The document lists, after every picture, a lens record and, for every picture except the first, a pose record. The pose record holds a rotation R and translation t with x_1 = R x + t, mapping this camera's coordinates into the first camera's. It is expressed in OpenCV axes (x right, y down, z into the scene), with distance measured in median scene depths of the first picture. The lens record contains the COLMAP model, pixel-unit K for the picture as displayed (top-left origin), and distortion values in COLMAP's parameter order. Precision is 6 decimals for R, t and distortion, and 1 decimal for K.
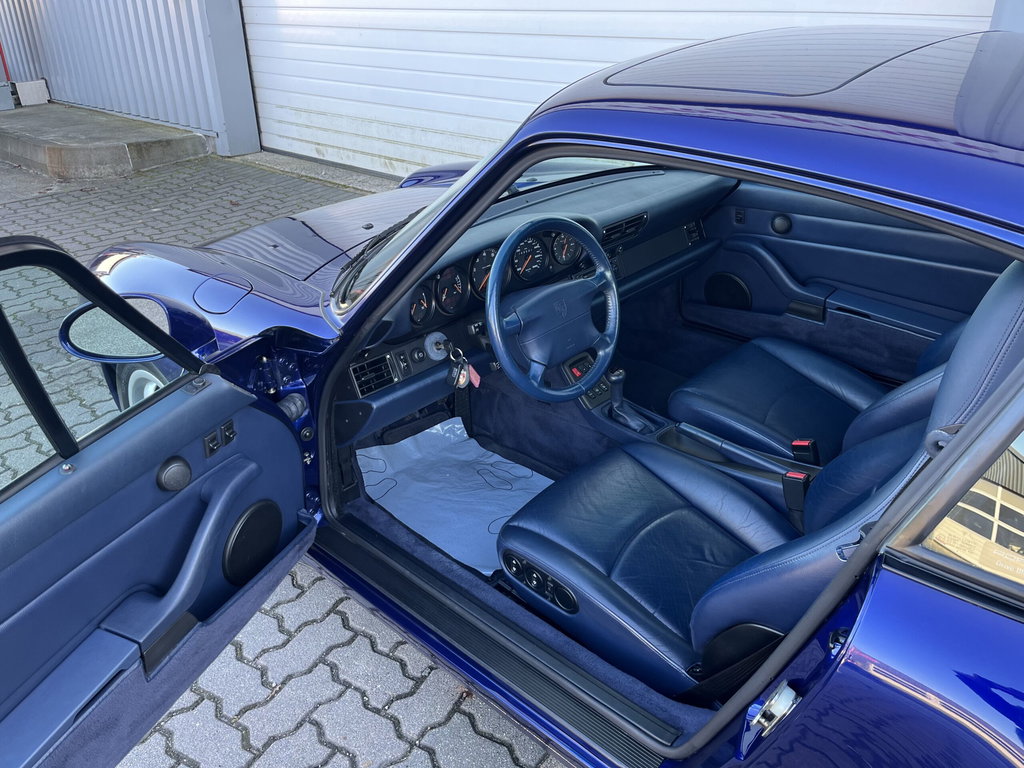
lens RADIAL K [[773.2, 0, 509.3], [0, 773.2, 388.4], [0, 0, 1]] dist [0.071414, -0.103981]
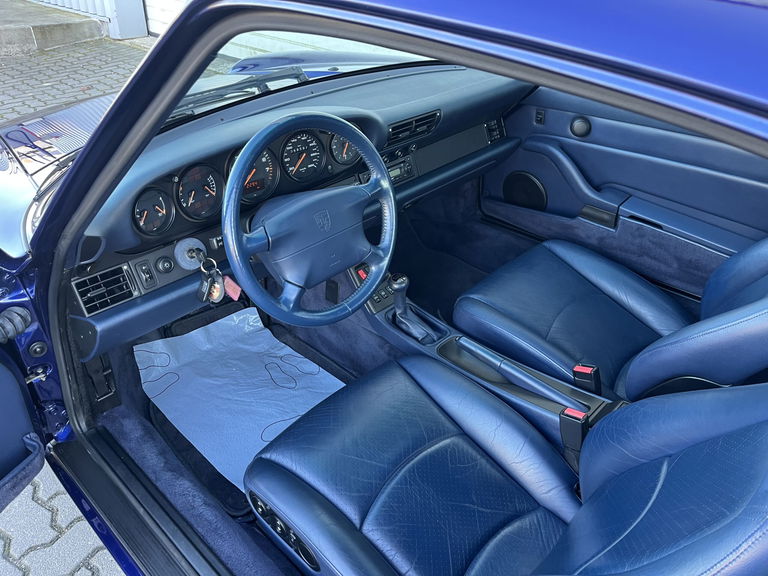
lens RADIAL K [[579.9, 0, 383.2], [0, 579.9, 292.2], [0, 0, 1]] dist [0.071414, -0.103981]
pose [[0.999158, 0.034425, 0.022327, 0.097689], [-0.036463, 0.994477, 0.098418, -0.071802], [-0.018816, -0.099150, 0.994895, 0.267290]]
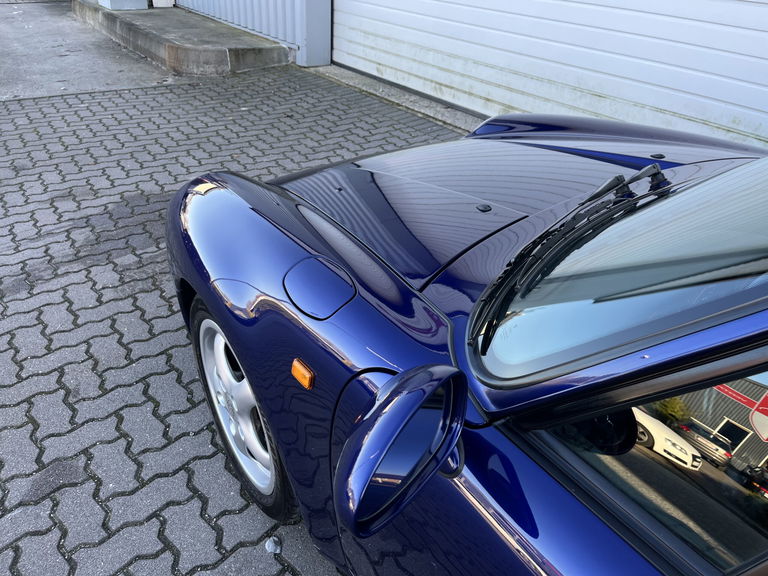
lens RADIAL K [[579.9, 0, 383.6], [0, 579.9, 289.1], [0, 0, 1]] dist [0.071414, -0.103981]
pose [[0.977017, 0.153810, -0.147584, -0.174724], [-0.143479, 0.986549, 0.078331, -0.149528], [0.157647, -0.055356, 0.985943, 0.341357]]
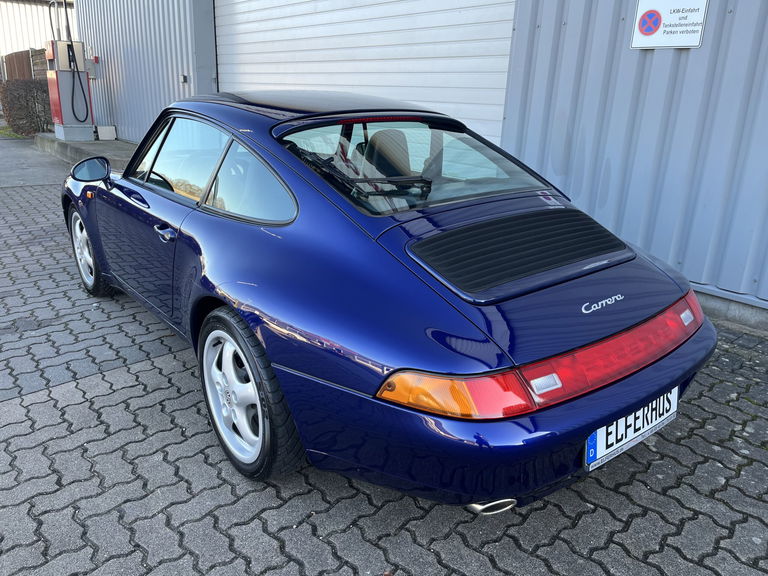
lens RADIAL K [[579.9, 0, 384.4], [0, 579.9, 293.3], [0, 0, 1]] dist [0.071414, -0.103981]
pose [[0.990282, 0.087521, -0.108080, 0.729846], [-0.102712, 0.984219, -0.144095, 0.401102], [0.093763, 0.153795, 0.983644, -0.700710]]
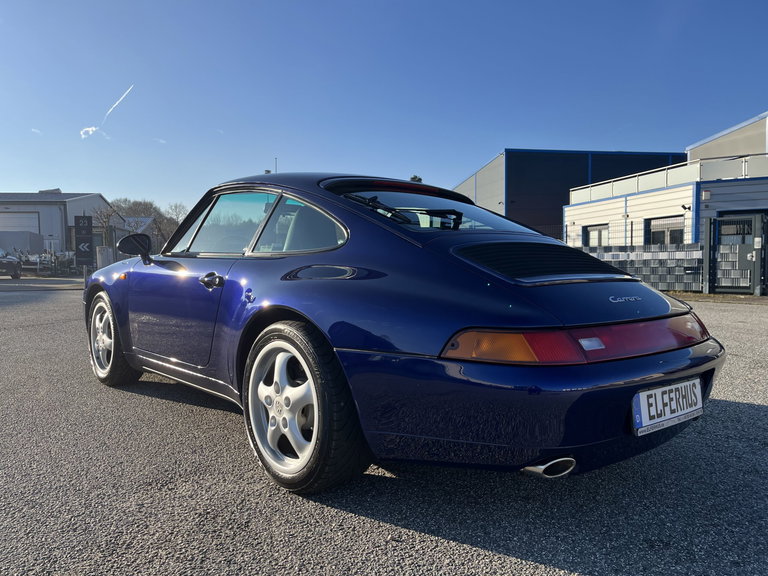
lens RADIAL K [[579.9, 0, 383.1], [0, 579.9, 293.1], [0, 0, 1]] dist [0.071414, -0.103981]
pose [[0.995689, 0.051285, -0.077281, 0.623567], [-0.079355, 0.902376, -0.423580, 0.710916], [0.048013, 0.427886, 0.902556, -0.727772]]
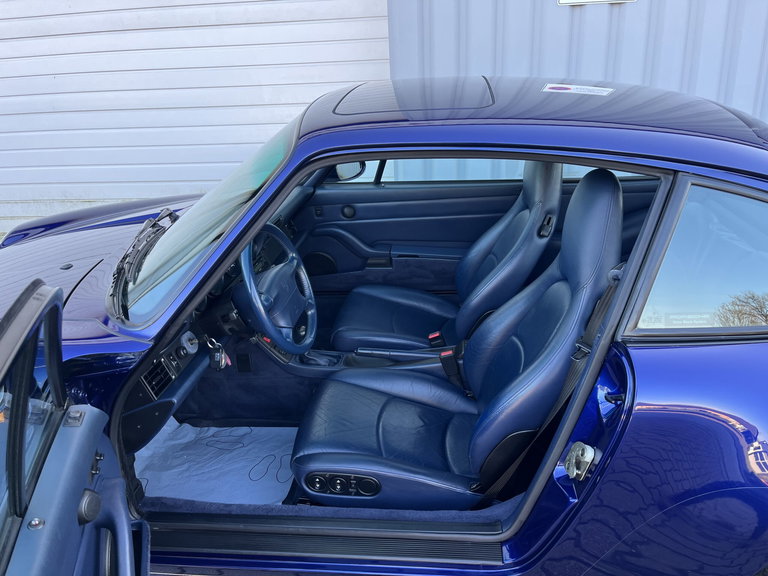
lens RADIAL K [[579.9, 0, 378.8], [0, 579.9, 300.2], [0, 0, 1]] dist [0.071414, -0.103981]
pose [[0.797909, -0.244716, 0.550868, -0.288781], [0.305197, 0.952098, -0.019108, -0.008192], [-0.519804, 0.183370, 0.834374, 0.065370]]
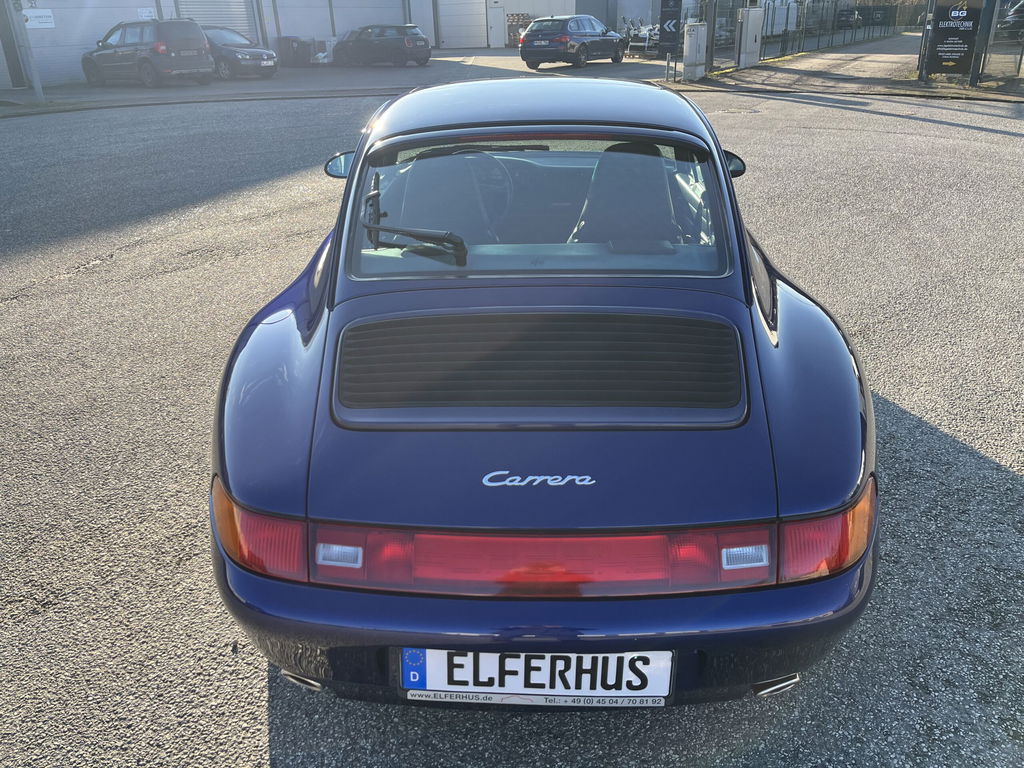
lens RADIAL K [[773.2, 0, 509.6], [0, 773.2, 391.8], [0, 0, 1]] dist [0.071414, -0.103981]
pose [[0.671987, 0.345229, -0.655172, 1.420941], [-0.357977, 0.925894, 0.120716, 0.087799], [0.648295, 0.153418, 0.745773, -0.374564]]
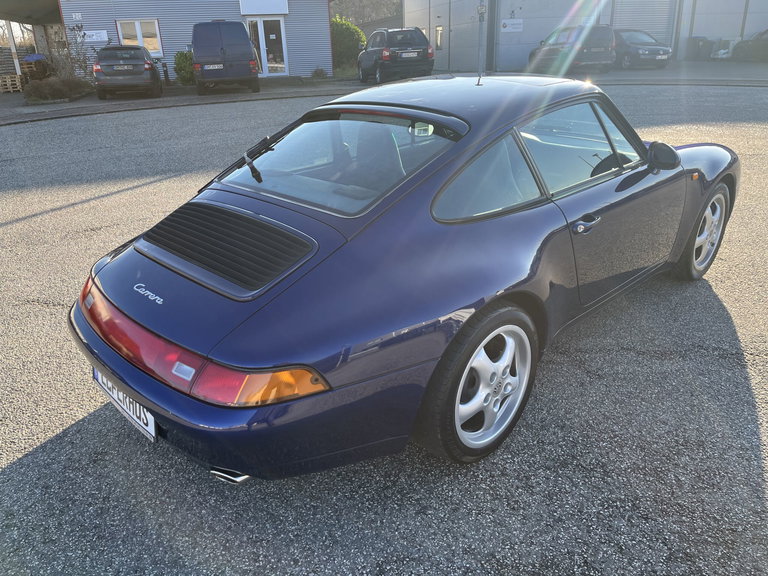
lens RADIAL K [[579.9, 0, 387.1], [0, 579.9, 289.5], [0, 0, 1]] dist [0.071414, -0.103981]
pose [[-0.016380, 0.432509, -0.901481, 1.887219], [-0.439826, 0.806570, 0.394965, -0.346810], [0.897934, 0.402964, 0.177017, 0.418486]]
